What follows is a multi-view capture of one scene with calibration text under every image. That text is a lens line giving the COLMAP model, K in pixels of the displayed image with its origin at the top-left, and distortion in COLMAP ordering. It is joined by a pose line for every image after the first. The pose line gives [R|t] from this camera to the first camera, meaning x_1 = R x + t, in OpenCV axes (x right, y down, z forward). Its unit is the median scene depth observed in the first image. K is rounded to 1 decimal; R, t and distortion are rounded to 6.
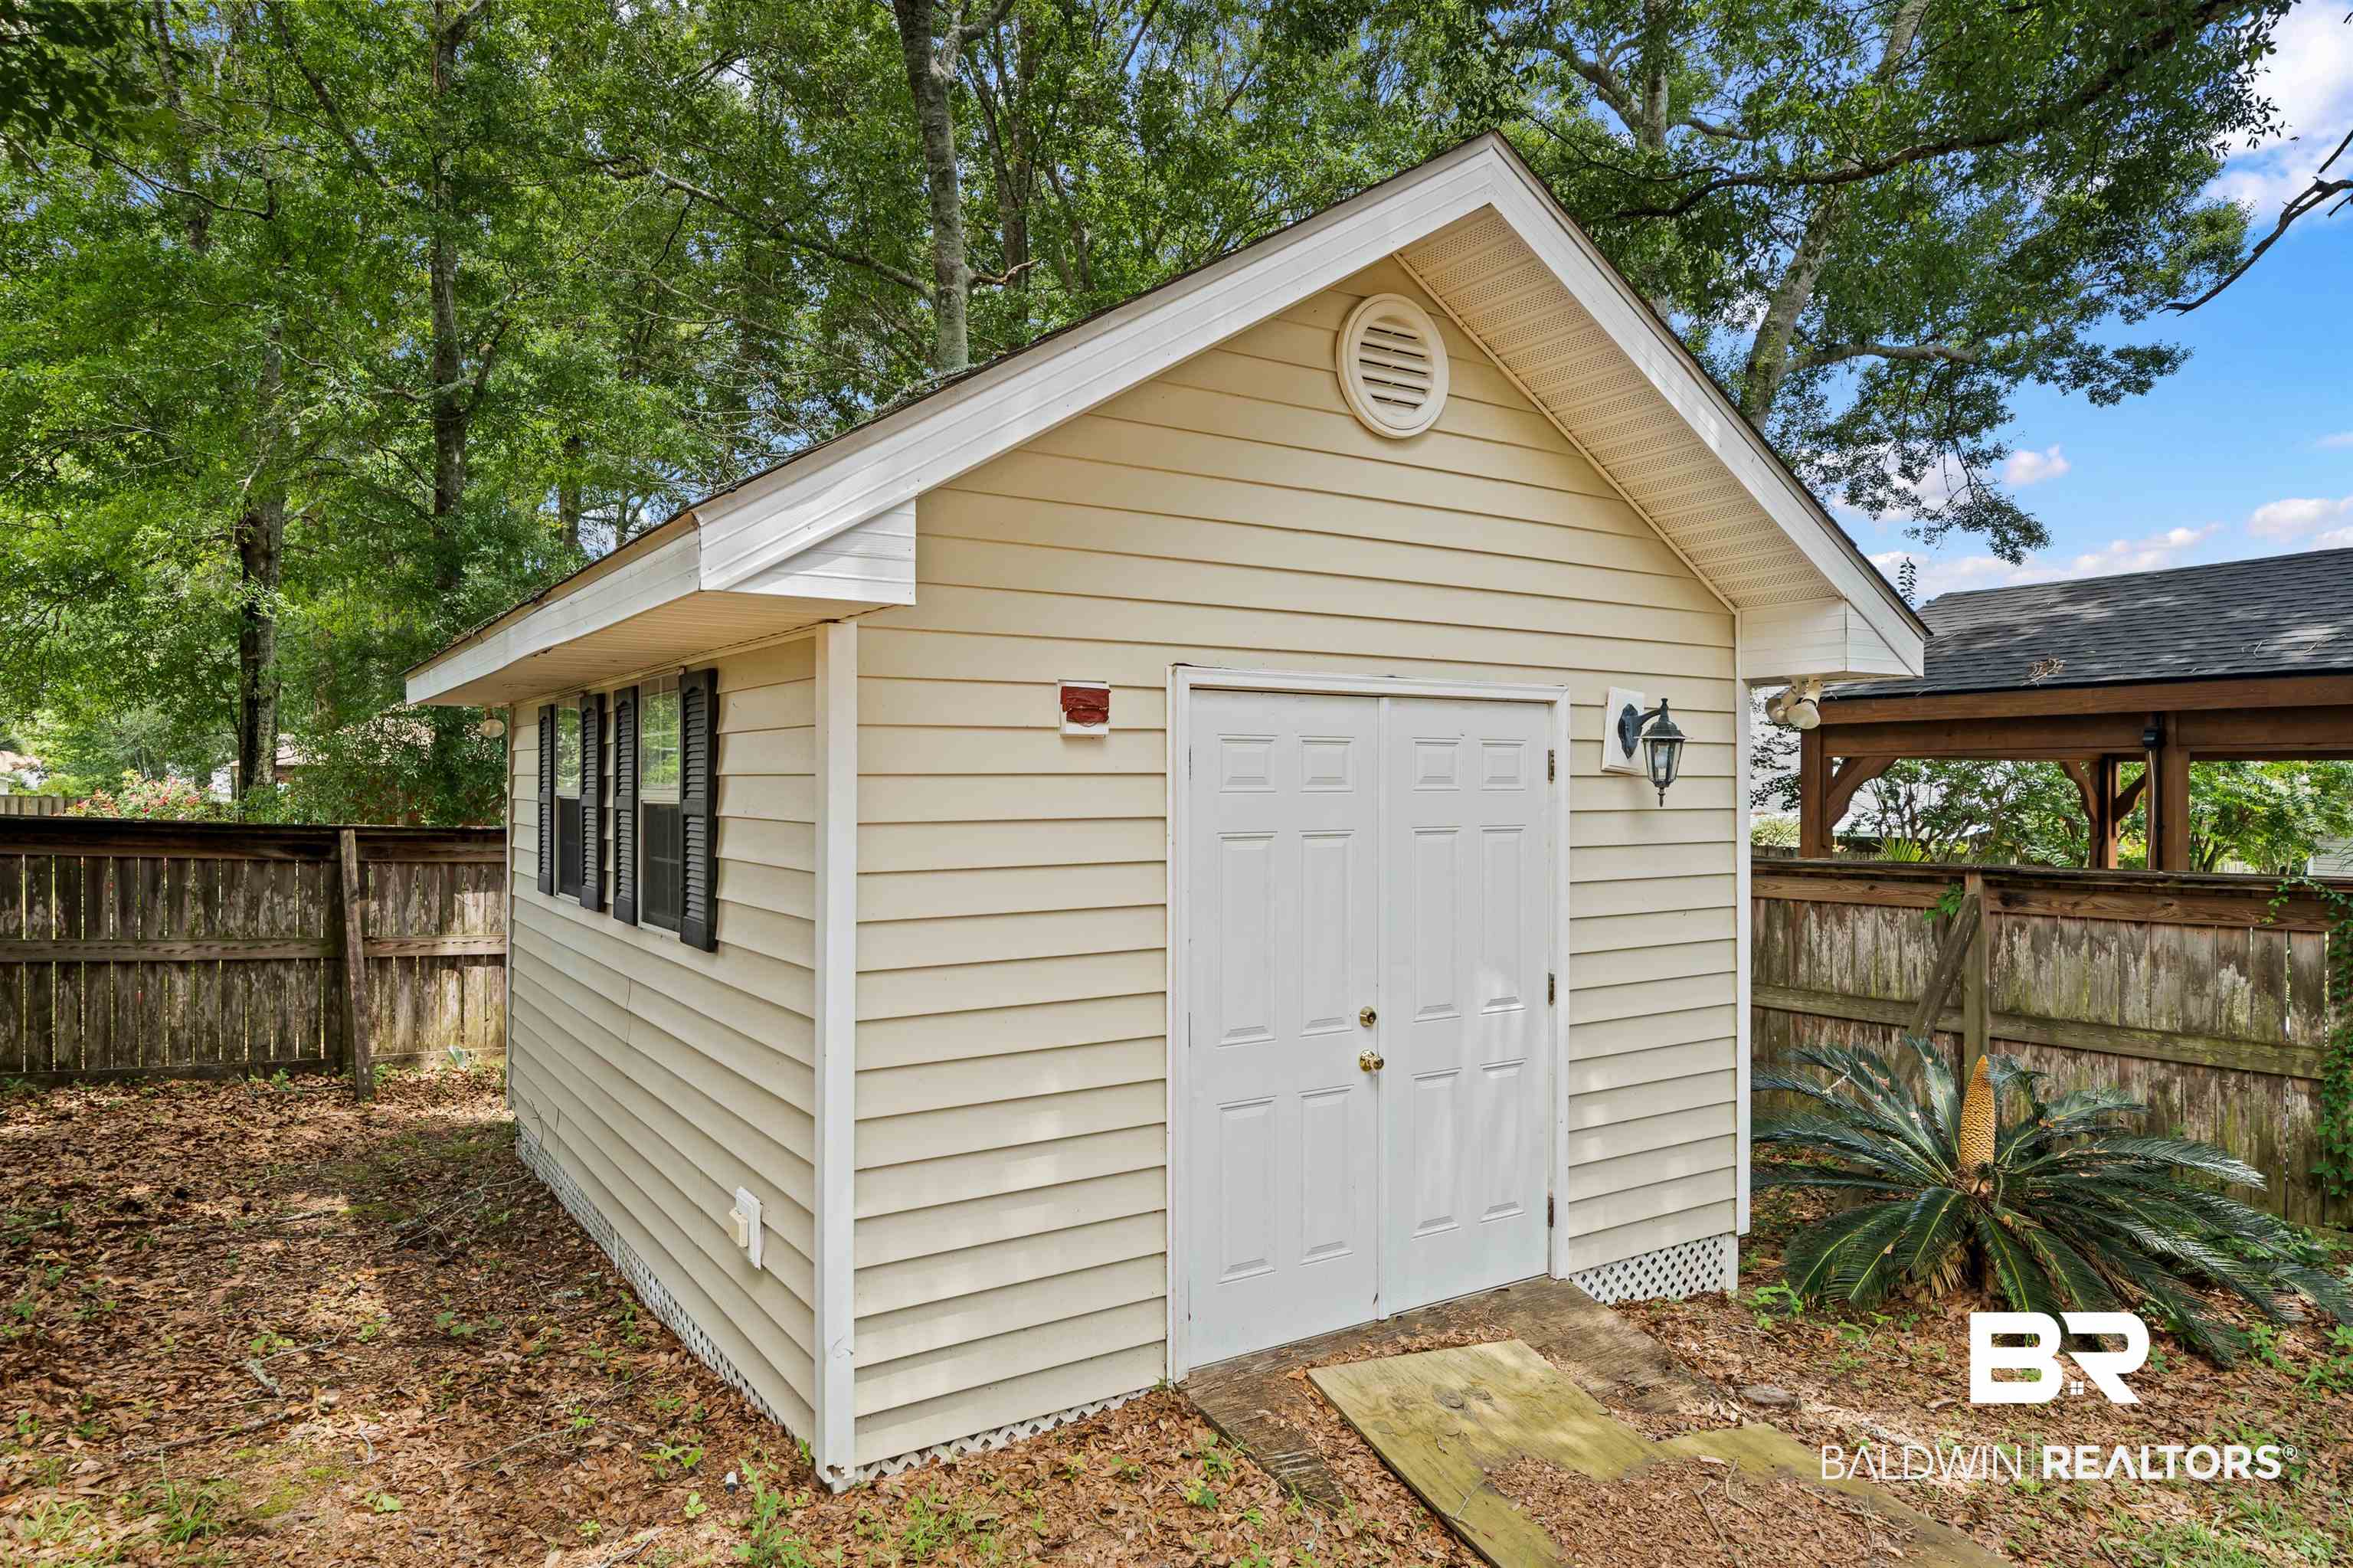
lens RADIAL K [[1449.3, 0, 1176.5], [0, 1449.3, 784.0], [0, 0, 1]] dist [0.004797, 0.002792]
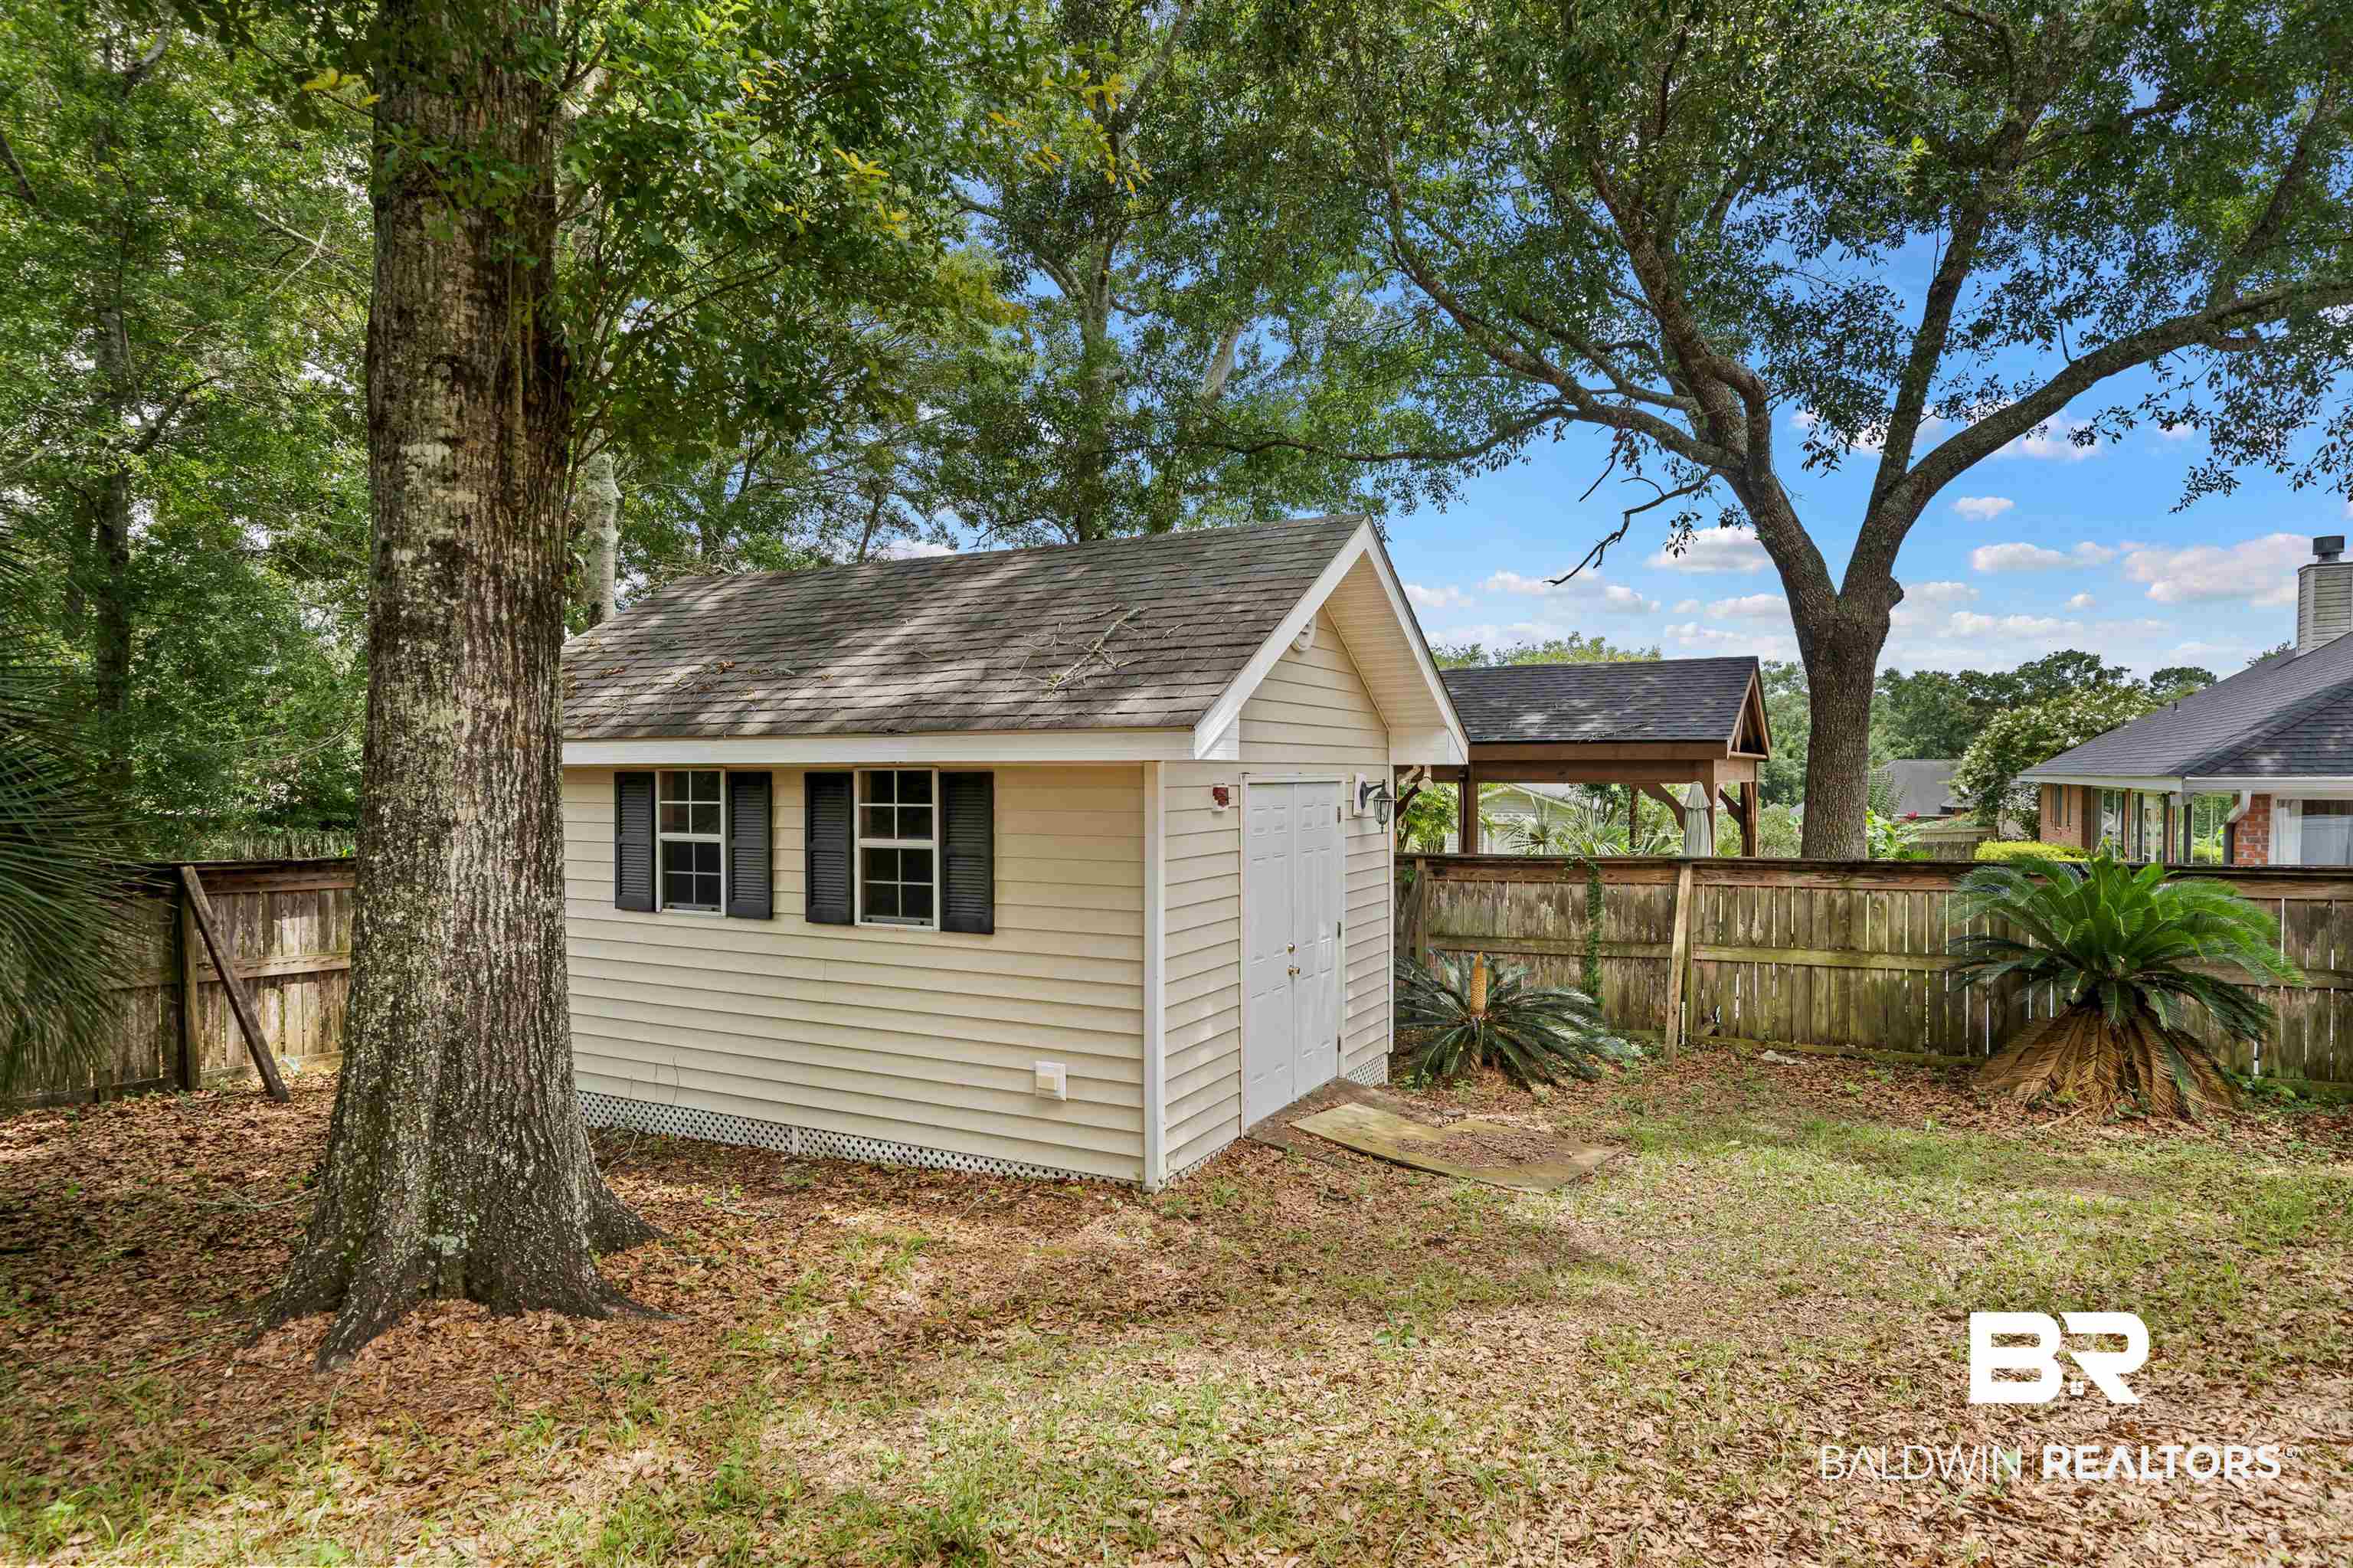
lens RADIAL K [[1292.6, 0, 1176.5], [0, 1292.6, 784.0], [0, 0, 1]] dist [0.002175, 0.000496]
pose [[0.880733, -0.006427, 0.473569, -0.723700], [0.004704, 0.999977, 0.004824, -0.060143], [-0.473589, -0.002021, 0.880744, -0.404213]]
